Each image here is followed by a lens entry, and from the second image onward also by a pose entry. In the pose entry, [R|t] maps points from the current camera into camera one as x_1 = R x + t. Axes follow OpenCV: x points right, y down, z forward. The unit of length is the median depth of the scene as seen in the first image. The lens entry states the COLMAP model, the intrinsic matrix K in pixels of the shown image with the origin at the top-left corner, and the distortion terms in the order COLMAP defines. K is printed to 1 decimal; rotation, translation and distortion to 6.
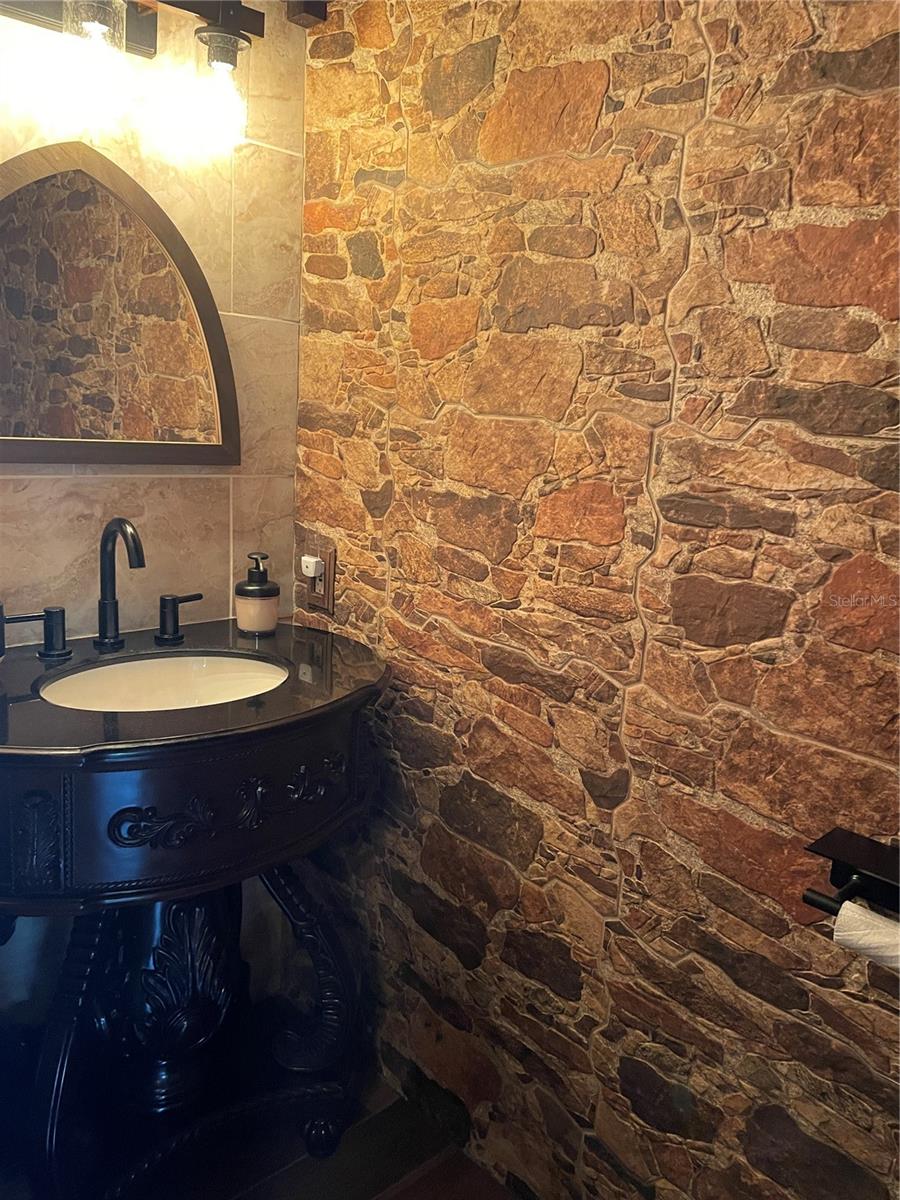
lens RADIAL K [[905.4, 0, 450.0], [0, 905.4, 600.0], [0, 0, 1]] dist [0.095297, -0.130591]
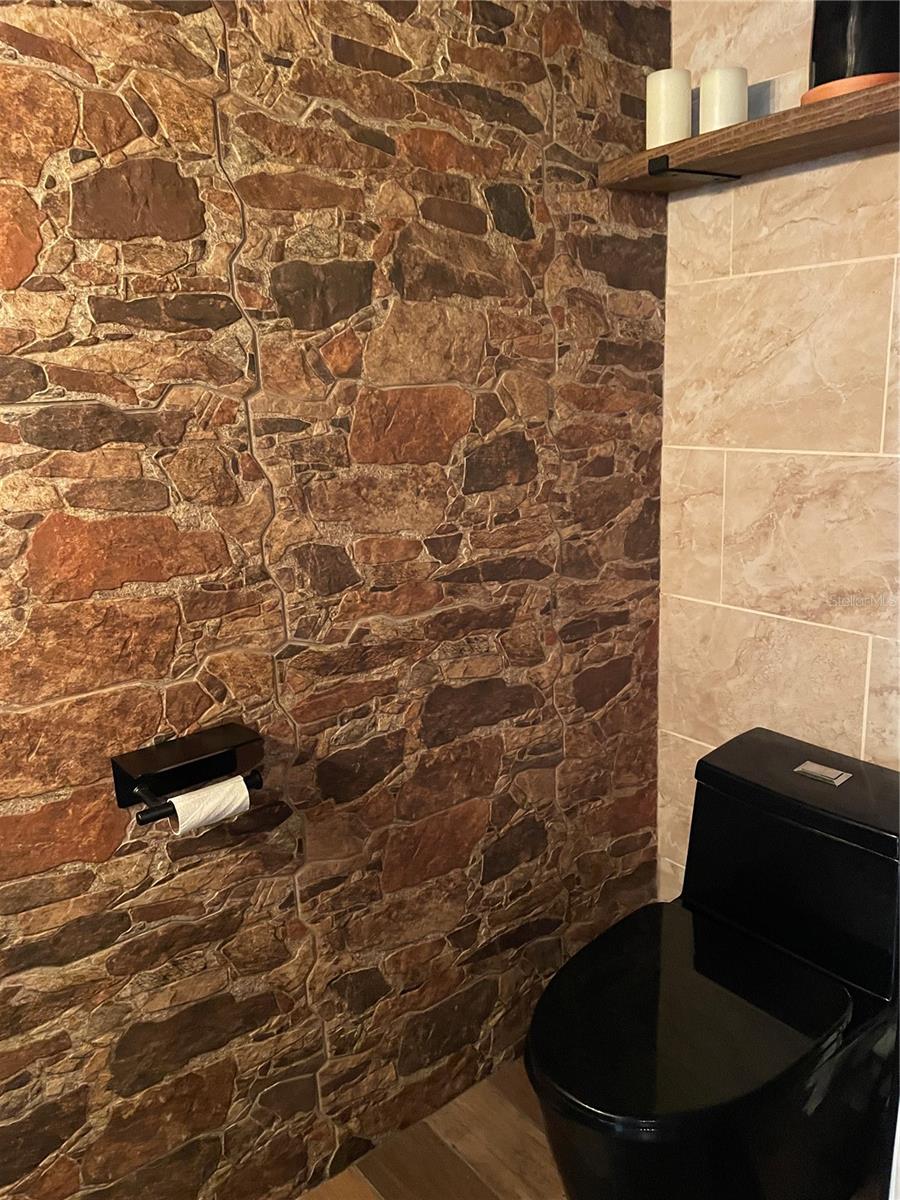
lens RADIAL K [[905.4, 0, 450.0], [0, 905.4, 600.0], [0, 0, 1]] dist [0.095297, -0.130591]
pose [[0.108495, -0.312092, 0.943837, -0.518527], [0.256024, 0.926186, 0.276825, -0.129773], [-0.960563, 0.211610, 0.180390, 0.379067]]
